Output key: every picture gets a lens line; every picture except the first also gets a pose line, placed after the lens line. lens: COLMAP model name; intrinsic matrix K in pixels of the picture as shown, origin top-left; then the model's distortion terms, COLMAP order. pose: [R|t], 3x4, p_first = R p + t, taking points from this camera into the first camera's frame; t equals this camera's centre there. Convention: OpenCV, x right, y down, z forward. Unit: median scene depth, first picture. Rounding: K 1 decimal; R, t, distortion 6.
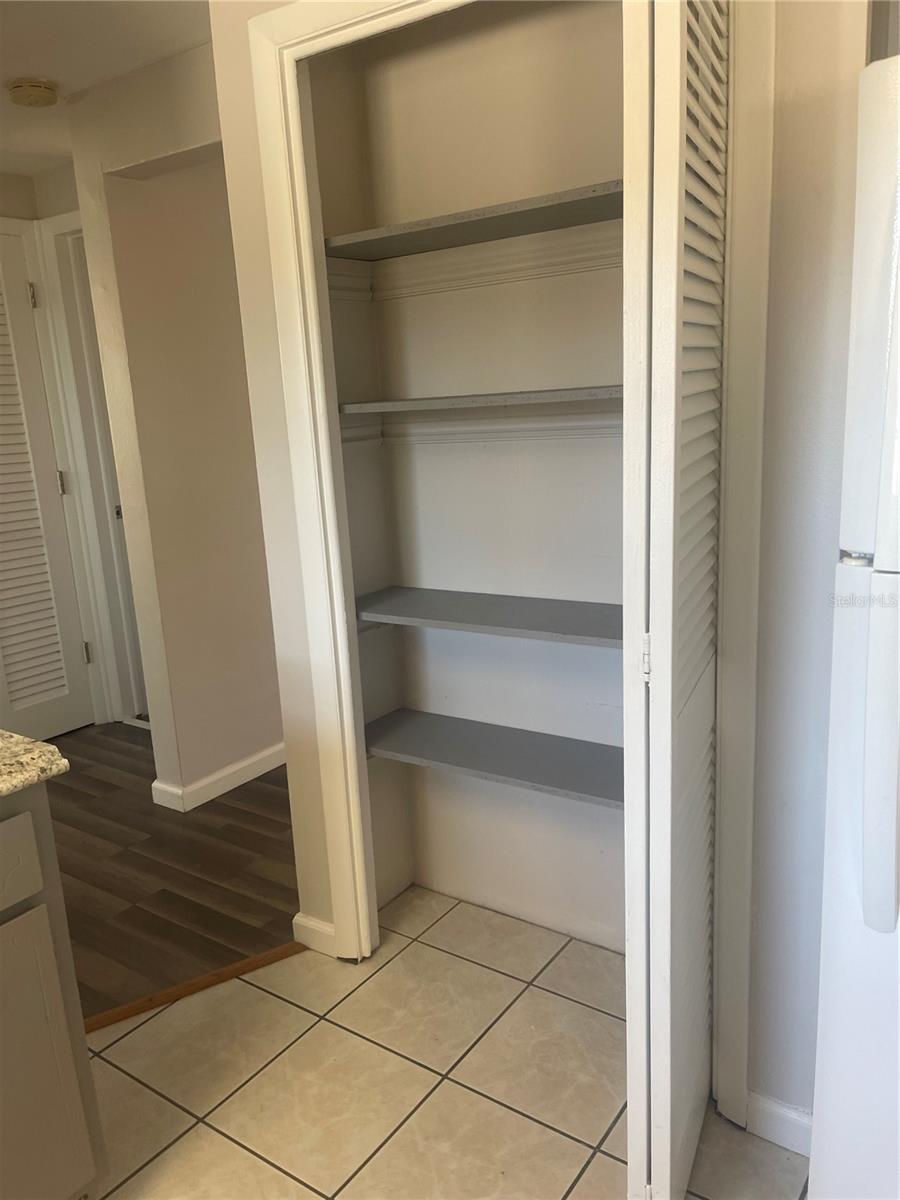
lens RADIAL K [[904.2, 0, 457.7], [0, 904.2, 612.7], [0, 0, 1]] dist [0.074349, -0.097365]
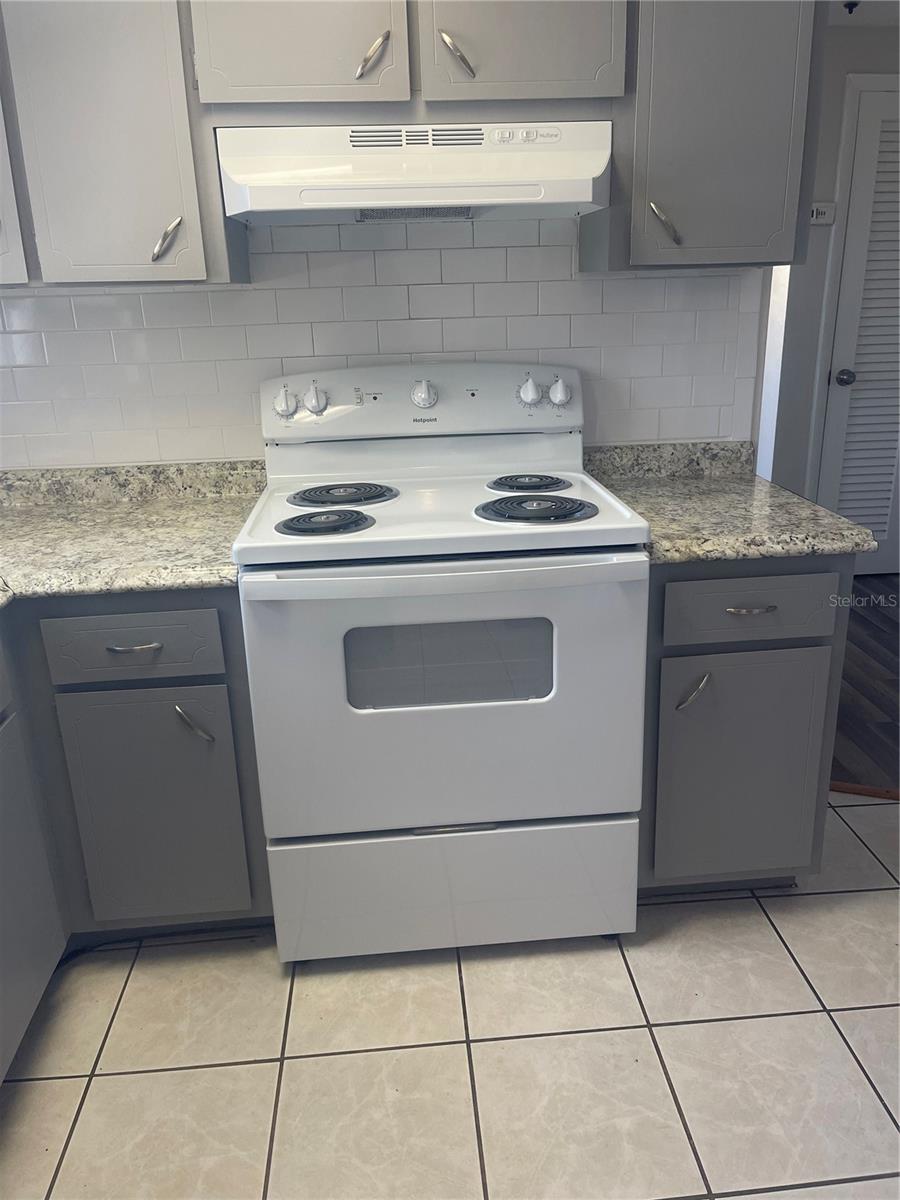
lens RADIAL K [[904.2, 0, 457.1], [0, 904.2, 593.8], [0, 0, 1]] dist [0.074349, -0.097365]
pose [[0.638030, 0.270542, -0.720919, 0.076637], [-0.184069, 0.962689, 0.198366, 0.050613], [0.747687, 0.006135, 0.664023, -0.157372]]
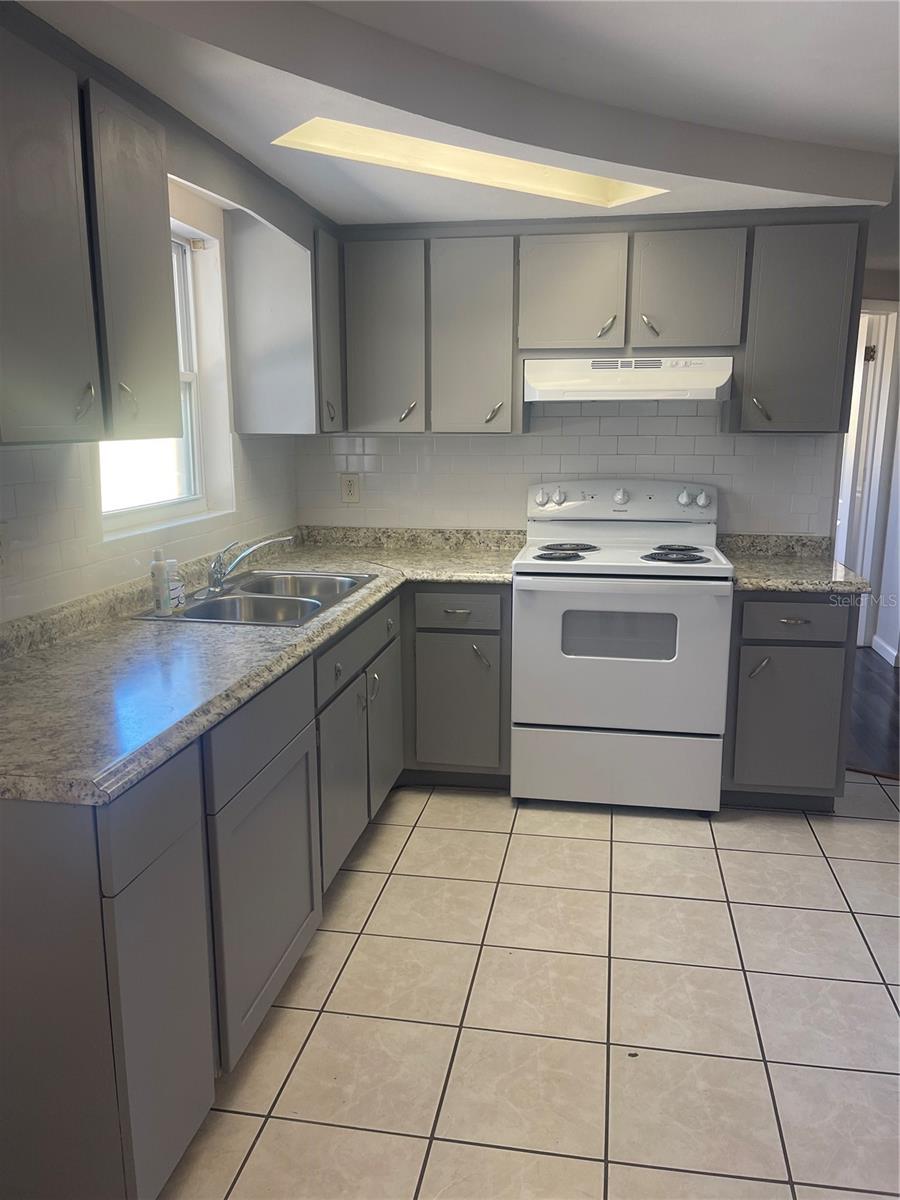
lens RADIAL K [[904.2, 0, 456.5], [0, 904.2, 604.2], [0, 0, 1]] dist [0.074349, -0.097365]
pose [[0.423521, 0.223593, -0.877859, 0.650903], [-0.235143, 0.962979, 0.131829, 0.084096], [0.874836, 0.150590, 0.460418, -0.528123]]
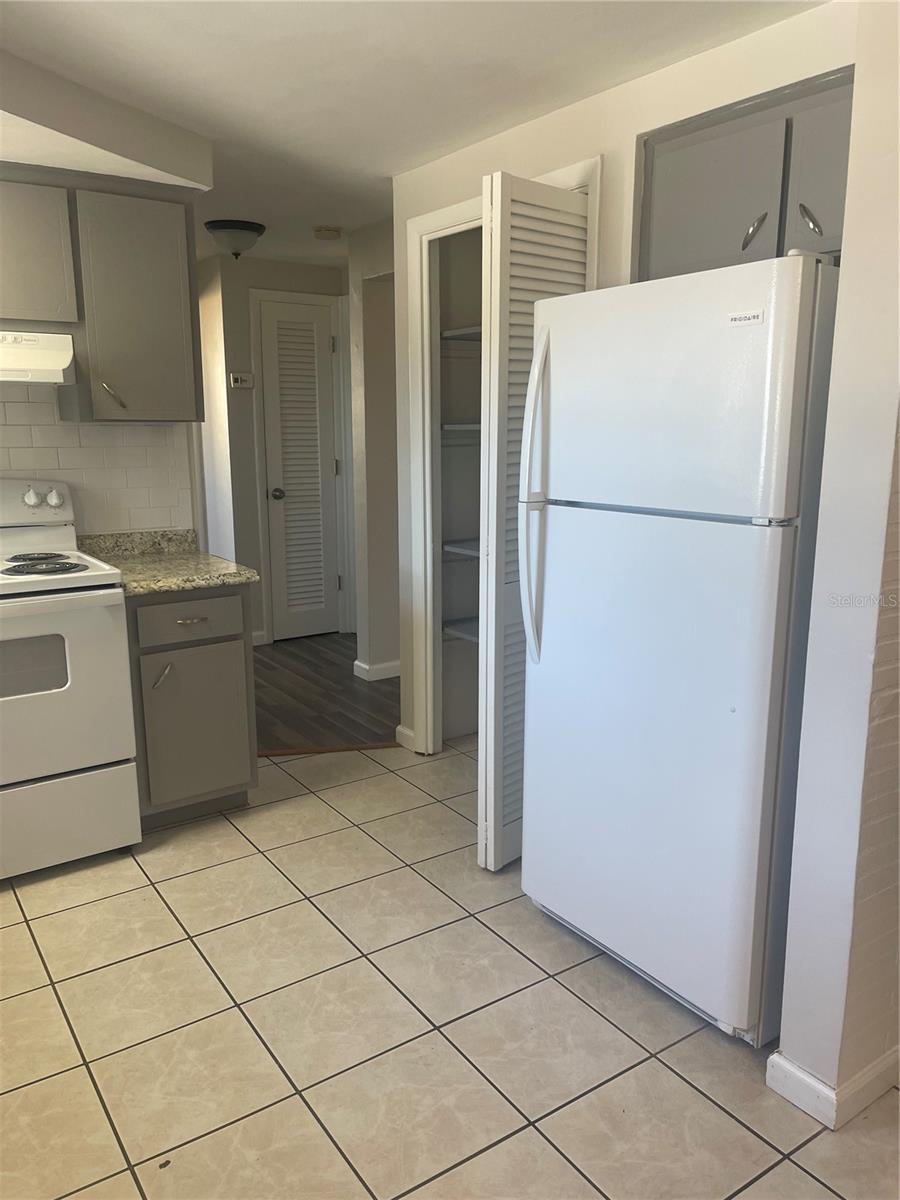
lens RADIAL K [[904.2, 0, 458.7], [0, 904.2, 602.2], [0, 0, 1]] dist [0.074349, -0.097365]
pose [[0.936006, 0.115866, -0.332367, 0.456930], [-0.125362, 0.992085, -0.007192, 0.105017], [0.328903, 0.048398, 0.943123, -0.547165]]
